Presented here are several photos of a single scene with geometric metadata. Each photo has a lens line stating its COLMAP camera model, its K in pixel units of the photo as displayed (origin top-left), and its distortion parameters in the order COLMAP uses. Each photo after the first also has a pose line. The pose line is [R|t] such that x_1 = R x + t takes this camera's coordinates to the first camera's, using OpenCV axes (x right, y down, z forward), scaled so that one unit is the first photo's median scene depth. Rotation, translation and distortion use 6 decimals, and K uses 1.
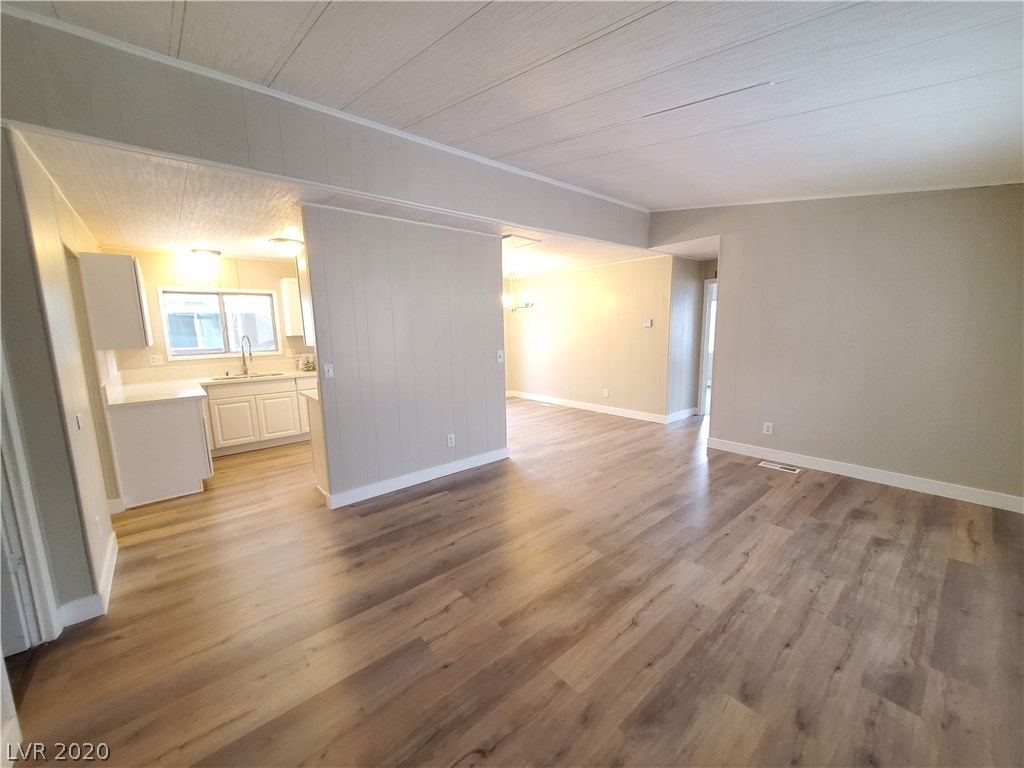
lens RADIAL K [[403.3, 0, 512.7], [0, 403.3, 380.1], [0, 0, 1]] dist [0.001819, 0.000236]
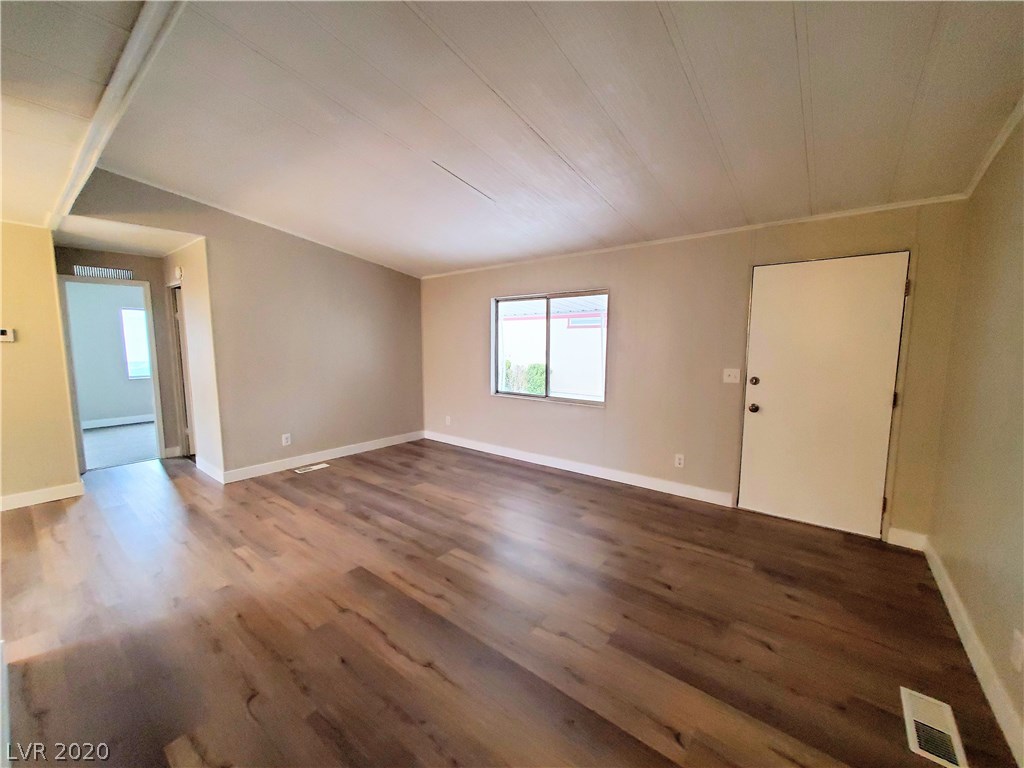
lens RADIAL K [[403.3, 0, 513.9], [0, 403.3, 384.7], [0, 0, 1]] dist [0.001819, 0.000236]
pose [[-0.197217, -0.083199, 0.976823, -0.956479], [0.128807, 0.985556, 0.109948, -0.115412], [-0.971861, 0.147505, -0.183651, 1.135526]]
